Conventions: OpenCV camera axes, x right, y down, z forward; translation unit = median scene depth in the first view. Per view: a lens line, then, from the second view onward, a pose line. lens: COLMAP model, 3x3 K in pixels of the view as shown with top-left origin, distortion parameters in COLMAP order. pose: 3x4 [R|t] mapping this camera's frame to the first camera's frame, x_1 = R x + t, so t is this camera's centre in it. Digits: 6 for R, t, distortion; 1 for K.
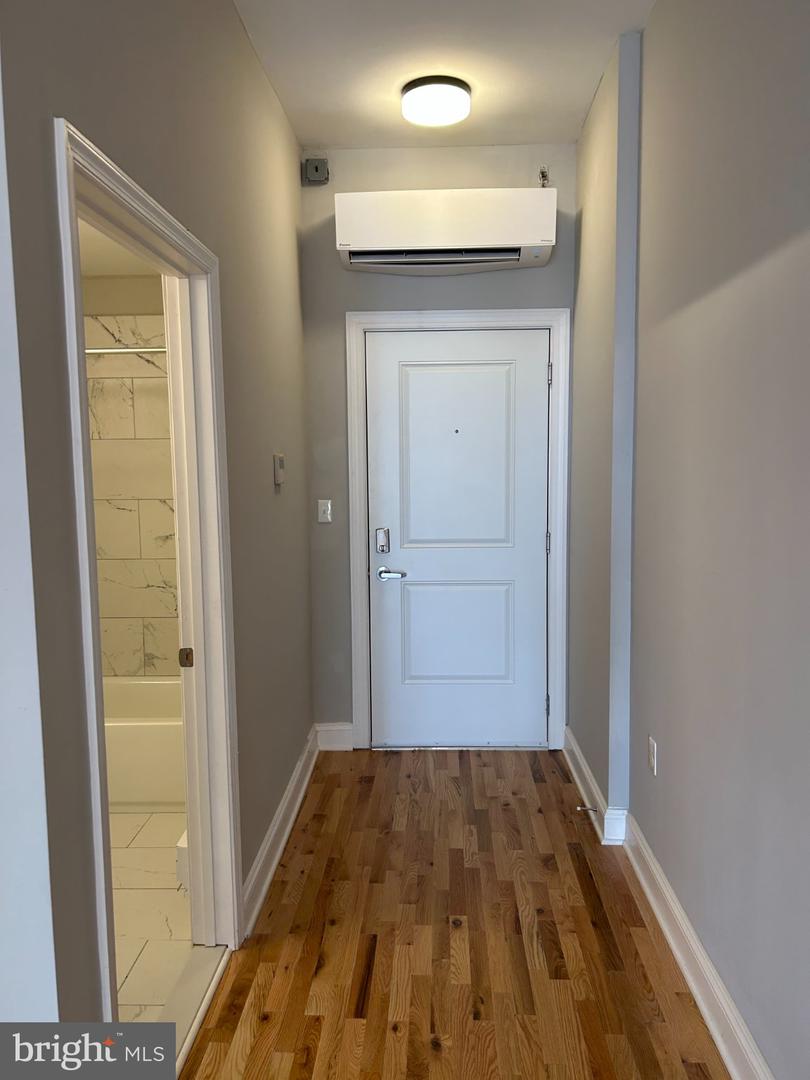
lens RADIAL K [[806.8, 0, 407.2], [0, 806.8, 540.8], [0, 0, 1]] dist [0.059621, -0.065646]
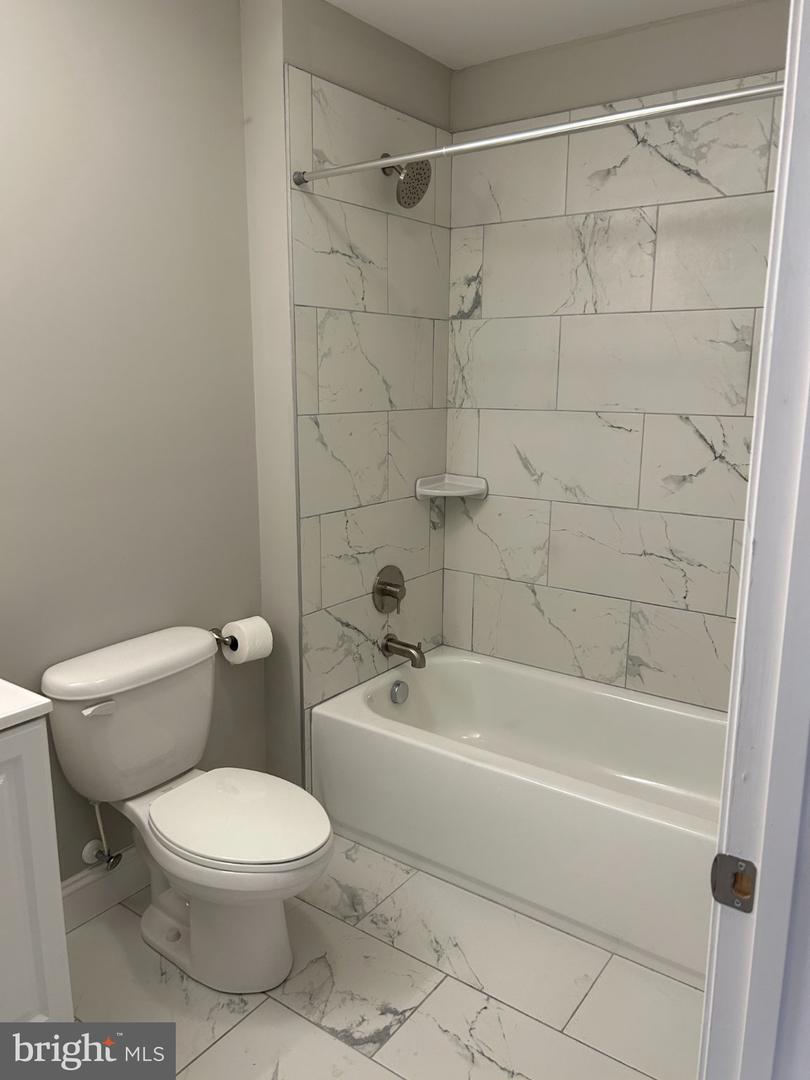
lens RADIAL K [[806.8, 0, 407.2], [0, 806.8, 540.8], [0, 0, 1]] dist [0.059621, -0.065646]
pose [[0.823345, 0.127409, -0.553056, -0.128478], [-0.072937, 0.990149, 0.119520, -0.015649], [0.562836, -0.058068, 0.824527, 0.391524]]
